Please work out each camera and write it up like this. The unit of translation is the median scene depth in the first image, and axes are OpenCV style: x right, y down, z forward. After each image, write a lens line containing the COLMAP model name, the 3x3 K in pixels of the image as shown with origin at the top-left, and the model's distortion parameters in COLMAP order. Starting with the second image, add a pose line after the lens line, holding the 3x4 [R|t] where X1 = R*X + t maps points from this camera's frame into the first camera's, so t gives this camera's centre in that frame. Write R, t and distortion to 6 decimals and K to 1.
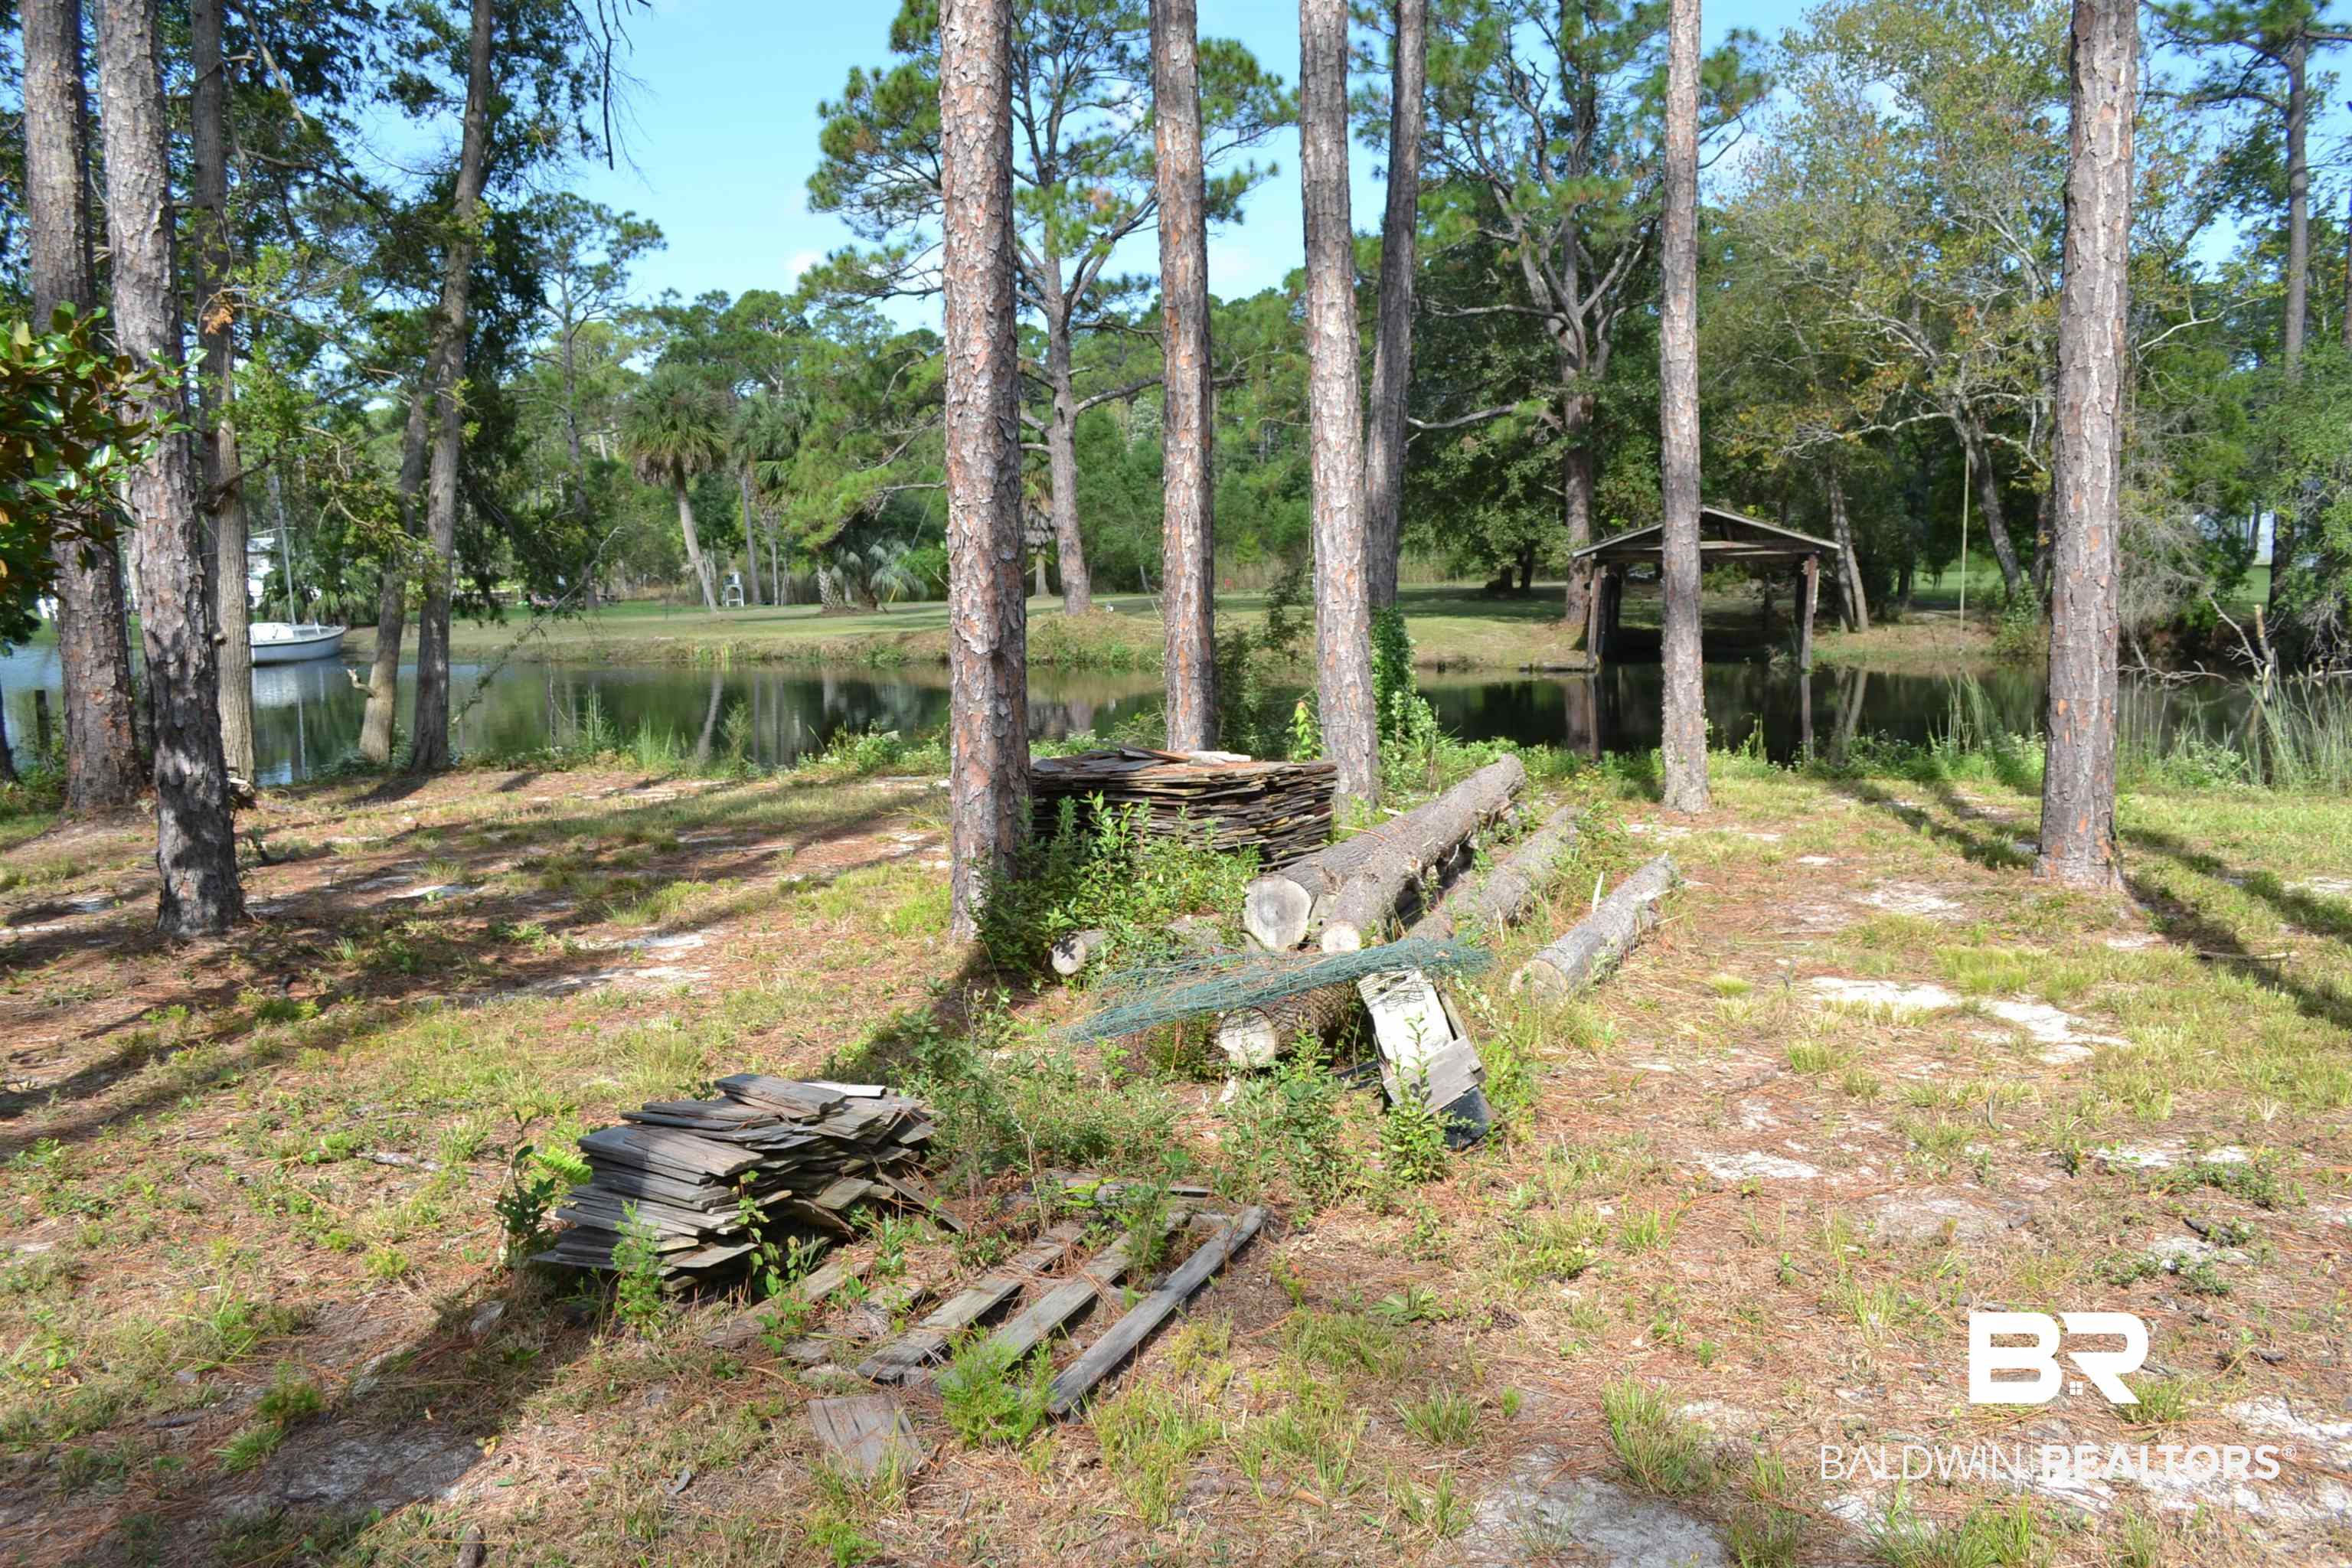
lens RADIAL K [[1874.6, 0, 1176.0], [0, 1874.6, 784.0], [0, 0, 1]] dist [-0.006293, -0.001149]
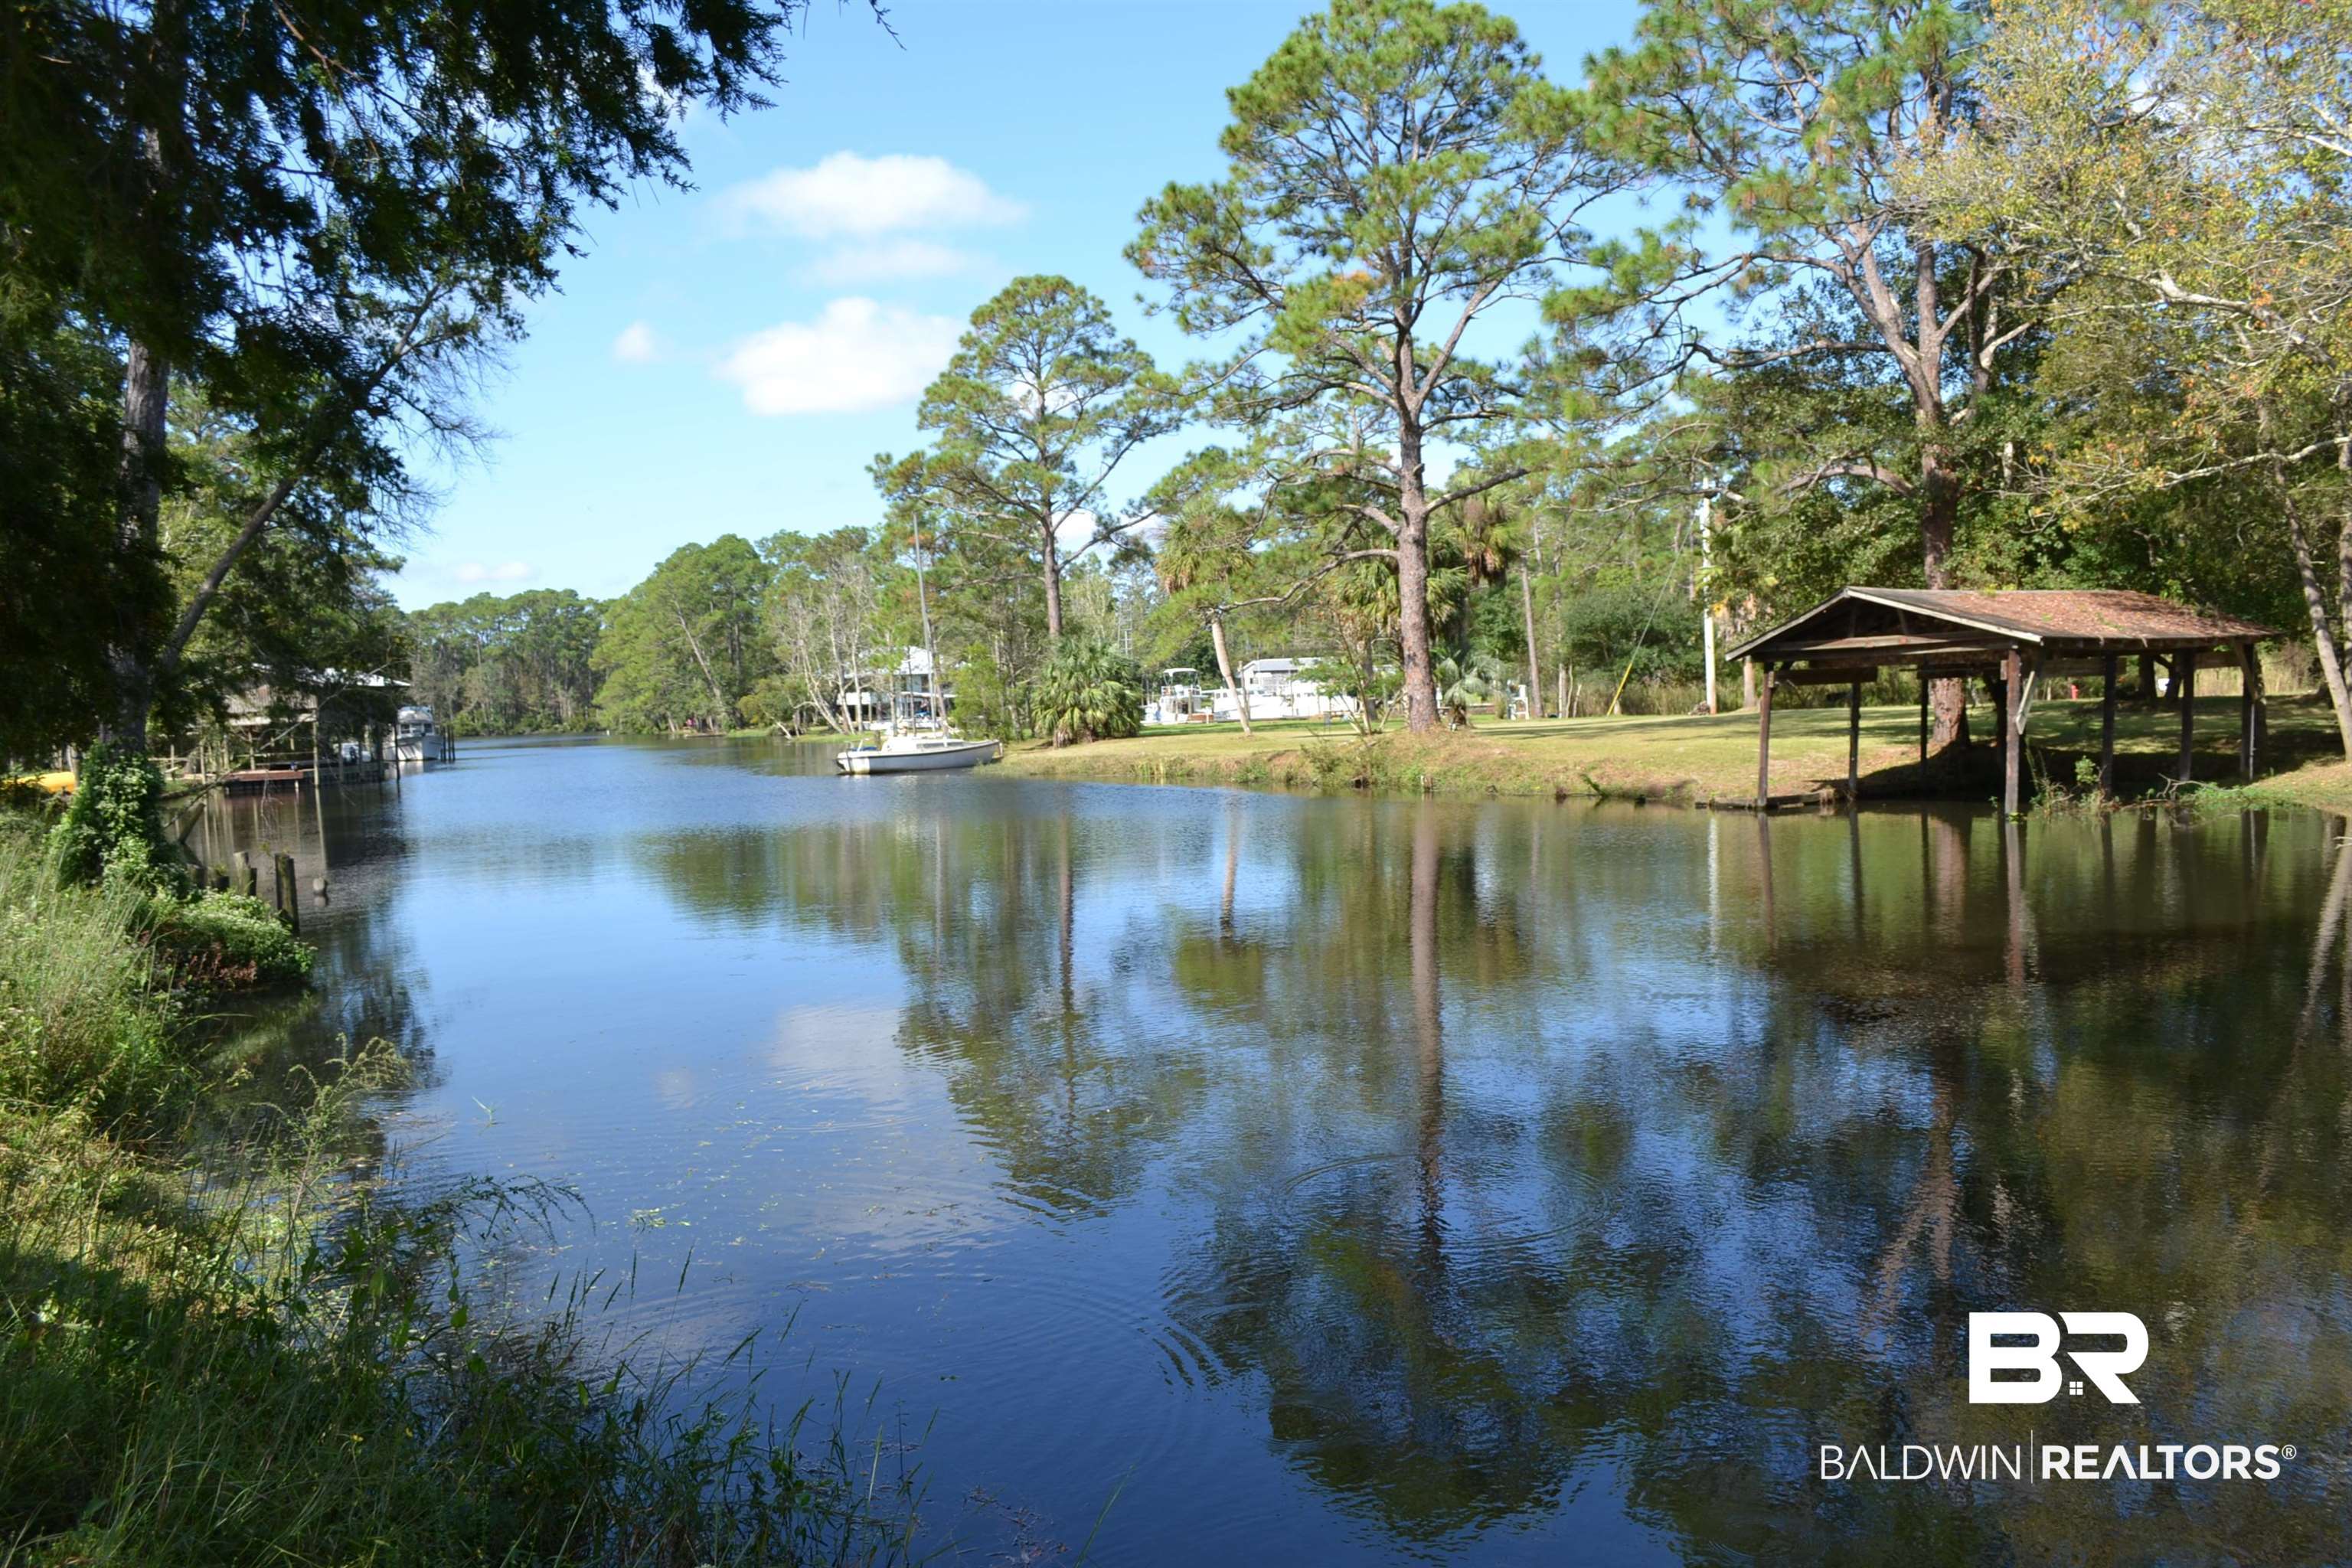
lens RADIAL K [[1868.1, 0, 1175.0], [0, 1868.1, 805.1], [0, 0, 1]] dist [-0.002050, -0.011091]
pose [[0.798150, 0.025618, -0.601914, 0.402107], [-0.053636, 0.998150, -0.028640, -0.022553], [0.600067, 0.055143, 0.798047, 0.206011]]
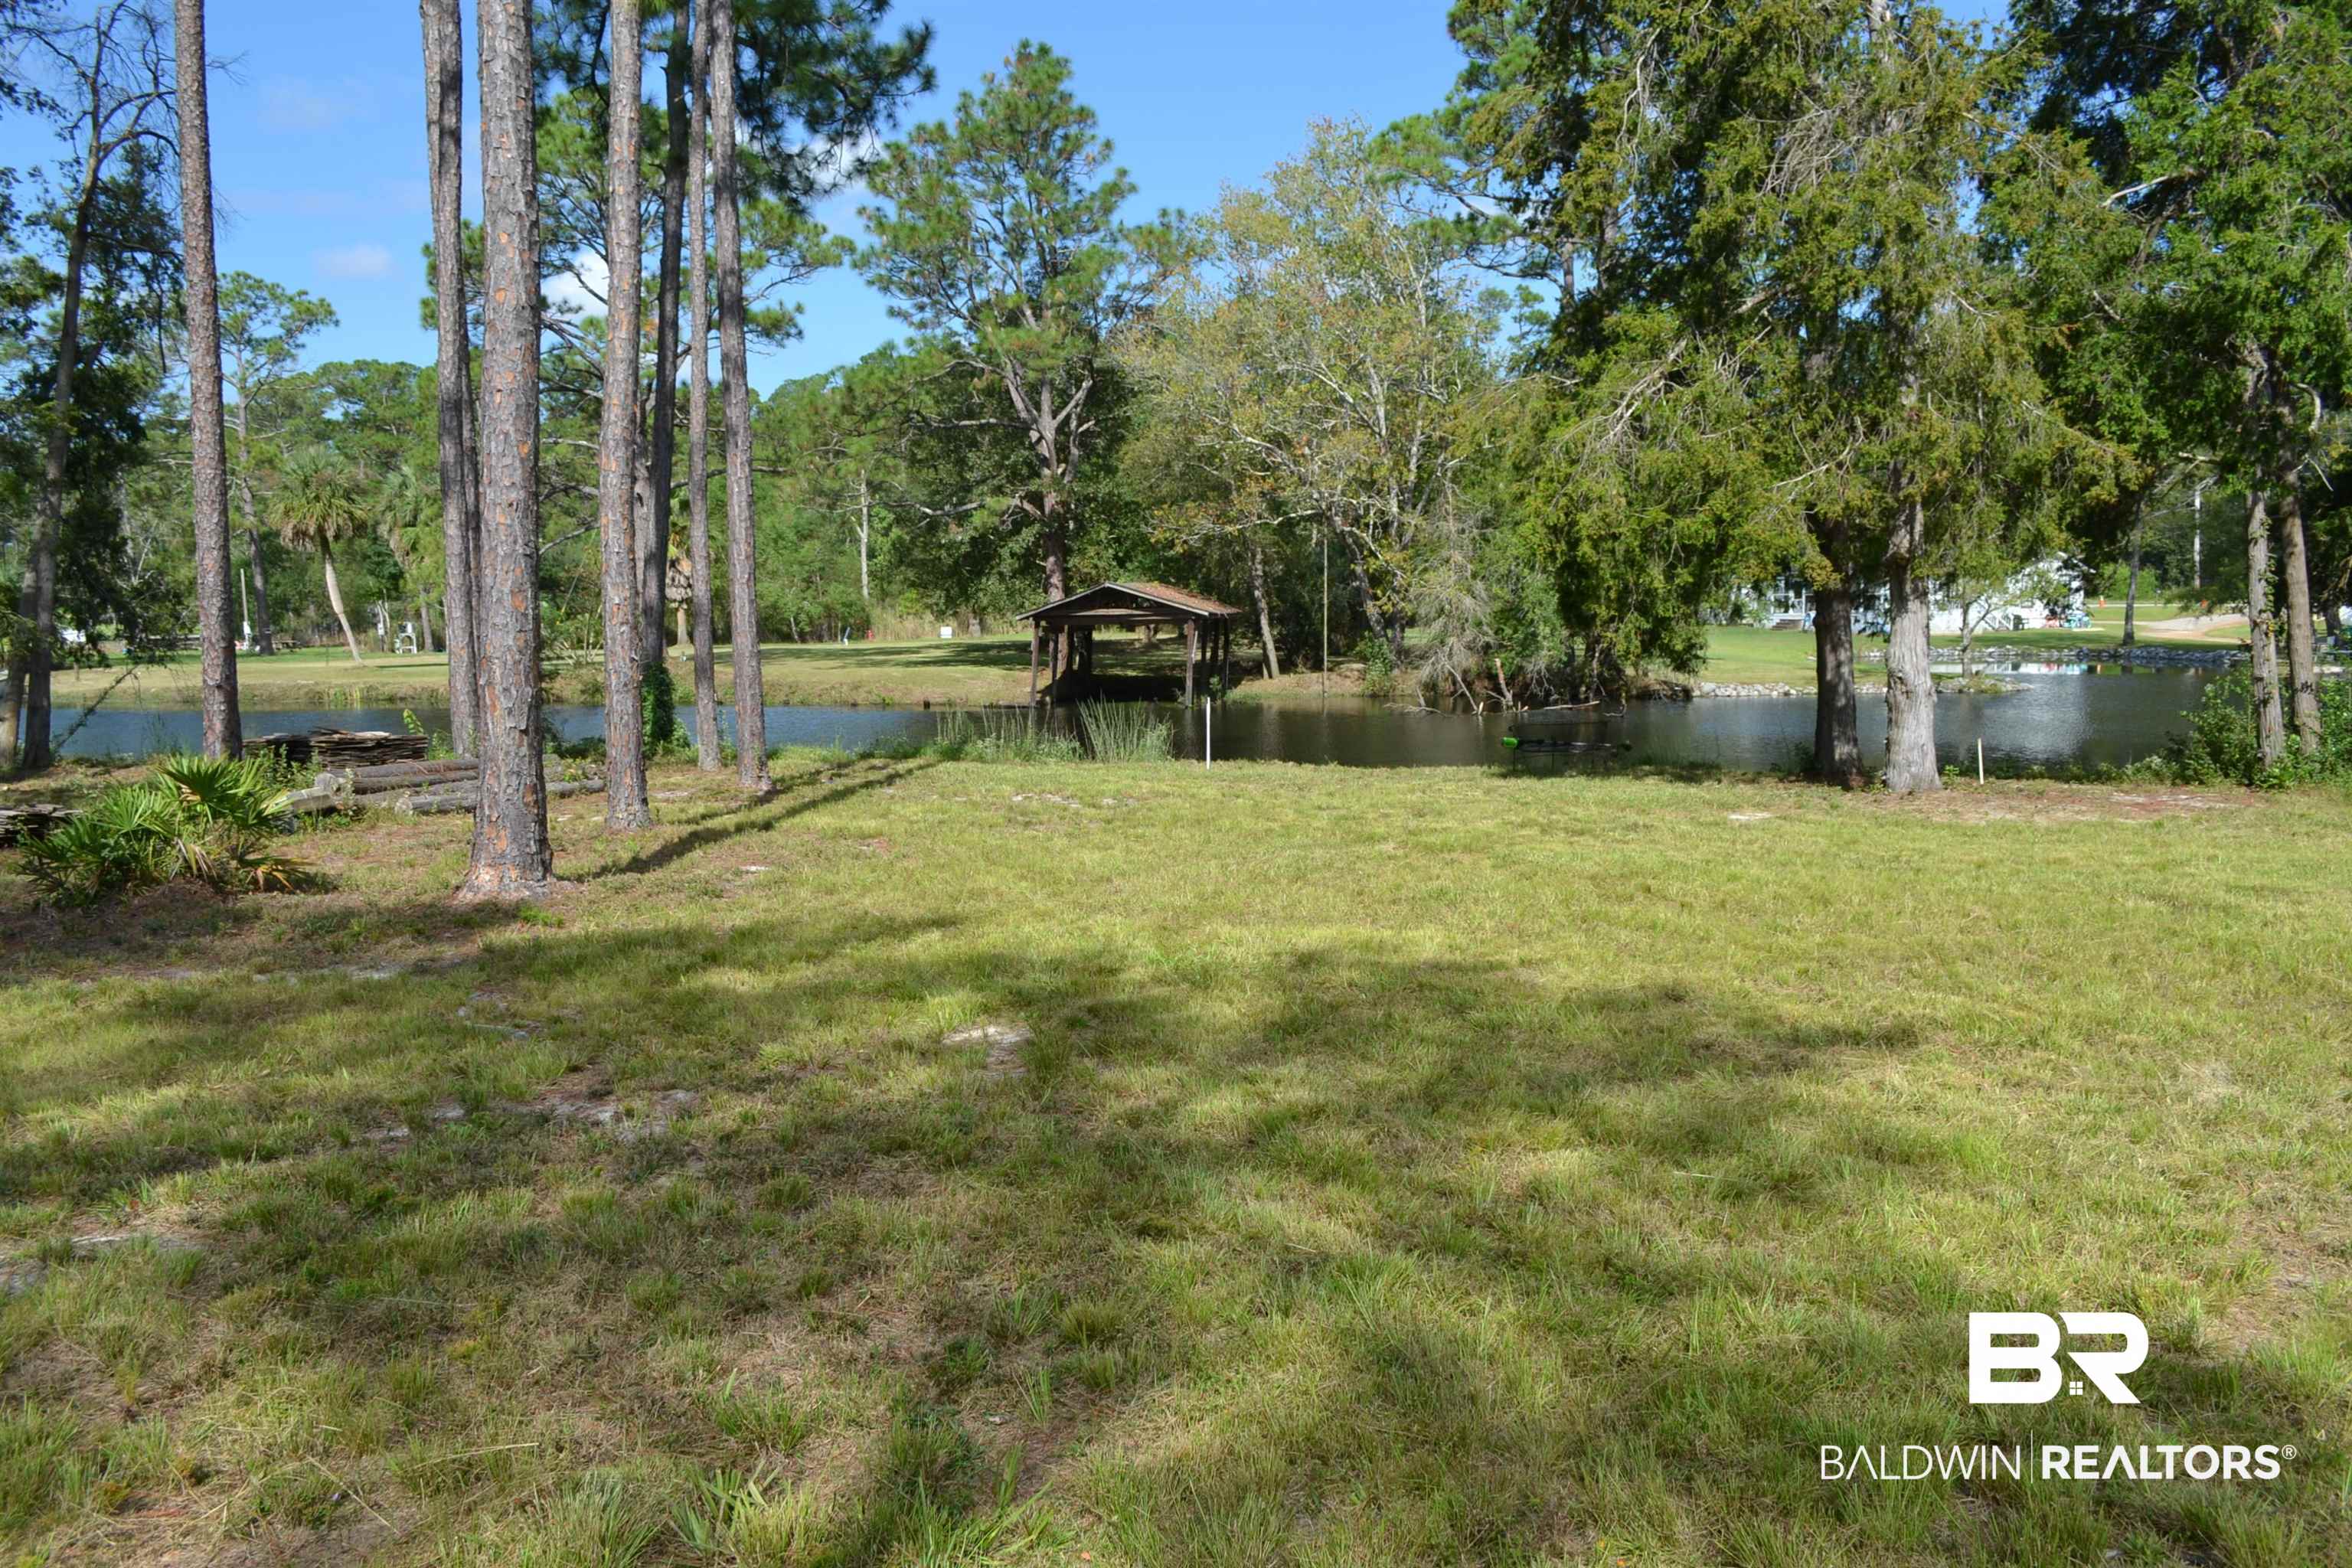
lens RADIAL K [[1868.1, 0, 1175.0], [0, 1868.1, 805.1], [0, 0, 1]] dist [-0.002050, -0.011091]
pose [[0.991922, -0.006204, 0.126701, 0.127142], [0.007899, 0.999886, -0.012884, 0.019765], [-0.126606, 0.013780, 0.991857, -0.239313]]
